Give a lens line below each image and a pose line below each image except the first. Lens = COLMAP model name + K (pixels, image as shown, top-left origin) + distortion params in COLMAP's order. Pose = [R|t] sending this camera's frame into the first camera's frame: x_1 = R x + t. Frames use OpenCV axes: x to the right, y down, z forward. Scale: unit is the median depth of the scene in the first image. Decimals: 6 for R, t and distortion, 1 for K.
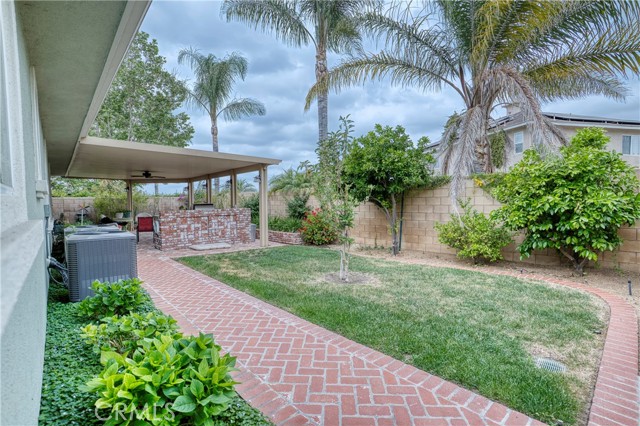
lens RADIAL K [[298.9, 0, 319.8], [0, 298.9, 210.8], [0, 0, 1]] dist [-0.045944, 0.010913]
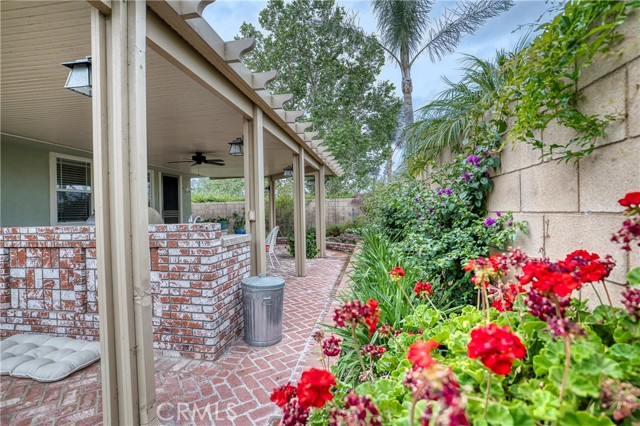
lens RADIAL K [[298.9, 0, 319.4], [0, 298.9, 211.9], [0, 0, 1]] dist [-0.045944, 0.010913]
pose [[0.616440, 0.000594, -0.787402, 0.023317], [-0.010341, 0.999920, -0.007341, -0.017126], [0.787334, 0.012668, 0.616397, 0.847131]]
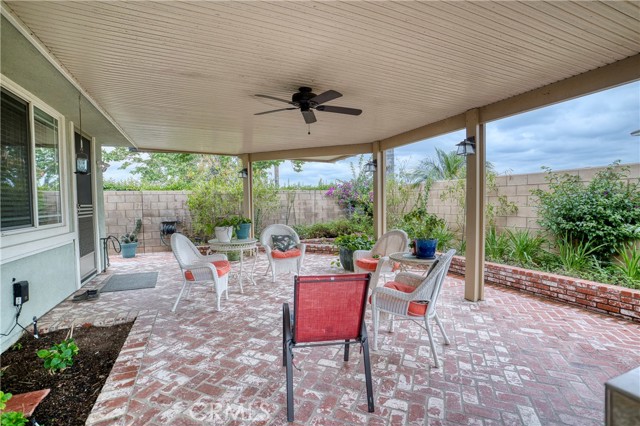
lens RADIAL K [[298.9, 0, 321.3], [0, 298.9, 210.0], [0, 0, 1]] dist [-0.045944, 0.010913]
pose [[0.944974, 0.007452, -0.327061, -0.483004], [-0.007767, 0.999970, 0.000345, -0.017031], [0.327054, 0.002214, 0.945003, 0.745413]]
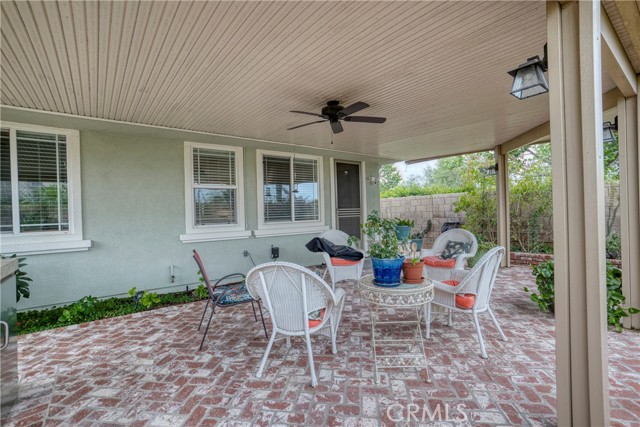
lens RADIAL K [[298.9, 0, 319.3], [0, 298.9, 213.7], [0, 0, 1]] dist [-0.045944, 0.010913]
pose [[-0.084097, 0.018057, -0.996294, -0.270000], [0.001077, 0.999837, 0.018030, -0.022745], [0.996457, 0.000443, -0.084103, 1.035662]]
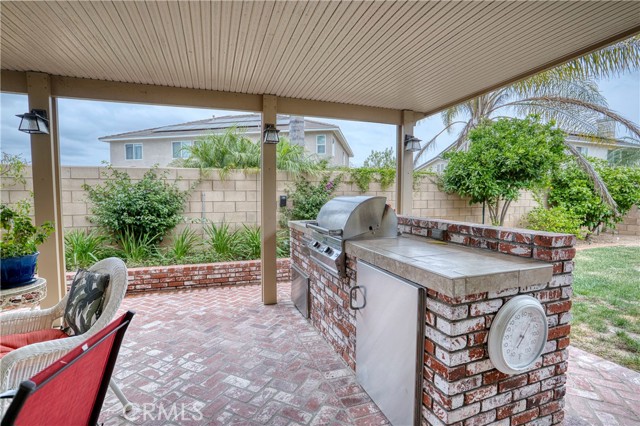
lens RADIAL K [[298.9, 0, 321.3], [0, 298.9, 215.3], [0, 0, 1]] dist [-0.045944, 0.010913]
pose [[0.385709, -0.048958, 0.921321, -0.575180], [0.022352, 0.998794, 0.043717, -0.017833], [-0.922350, 0.003731, 0.386338, 0.811114]]
